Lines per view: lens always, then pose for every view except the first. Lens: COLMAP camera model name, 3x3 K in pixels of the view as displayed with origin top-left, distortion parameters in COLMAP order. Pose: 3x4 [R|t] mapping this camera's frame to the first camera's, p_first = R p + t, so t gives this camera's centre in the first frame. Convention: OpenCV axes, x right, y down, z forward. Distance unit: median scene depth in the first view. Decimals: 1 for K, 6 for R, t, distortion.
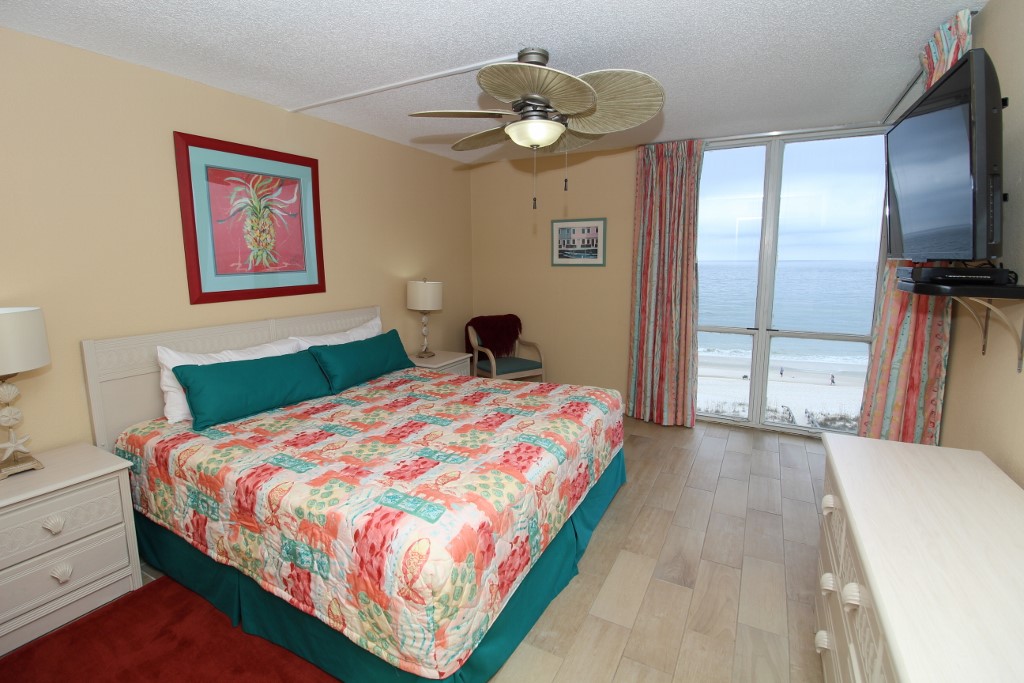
lens RADIAL K [[472.7, 0, 508.0], [0, 472.7, 324.8], [0, 0, 1]] dist [0.000536, -0.013277]
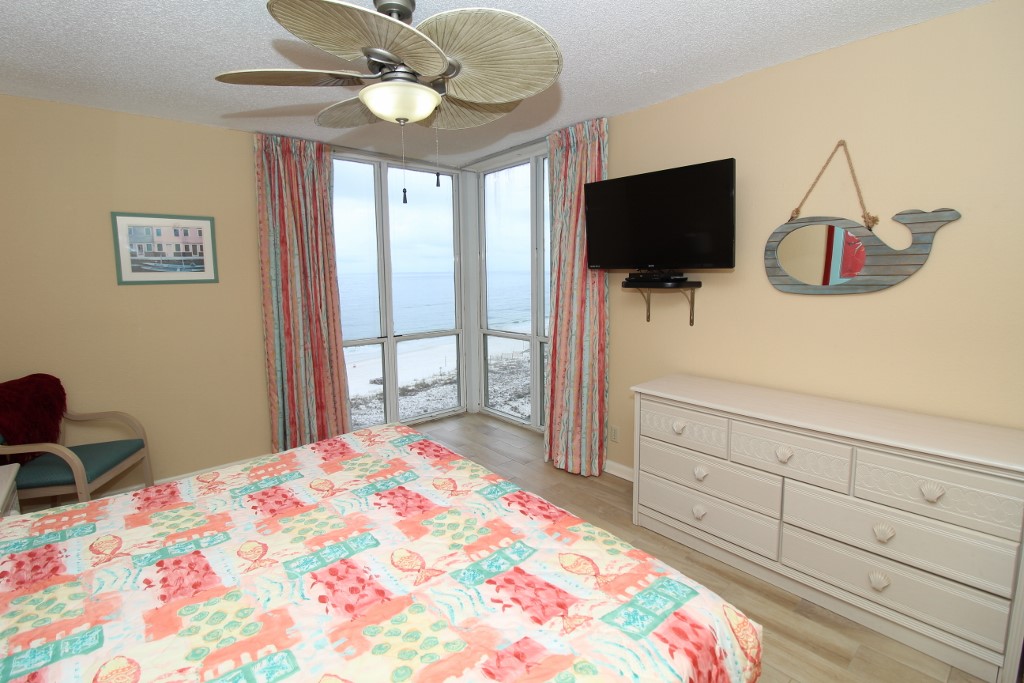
lens RADIAL K [[472.7, 0, 508.0], [0, 472.7, 324.8], [0, 0, 1]] dist [0.000536, -0.013277]
pose [[0.364205, -0.108862, 0.924935, -0.345317], [0.138184, 0.988469, 0.061928, -0.044718], [-0.921010, 0.105256, 0.375048, 0.337899]]
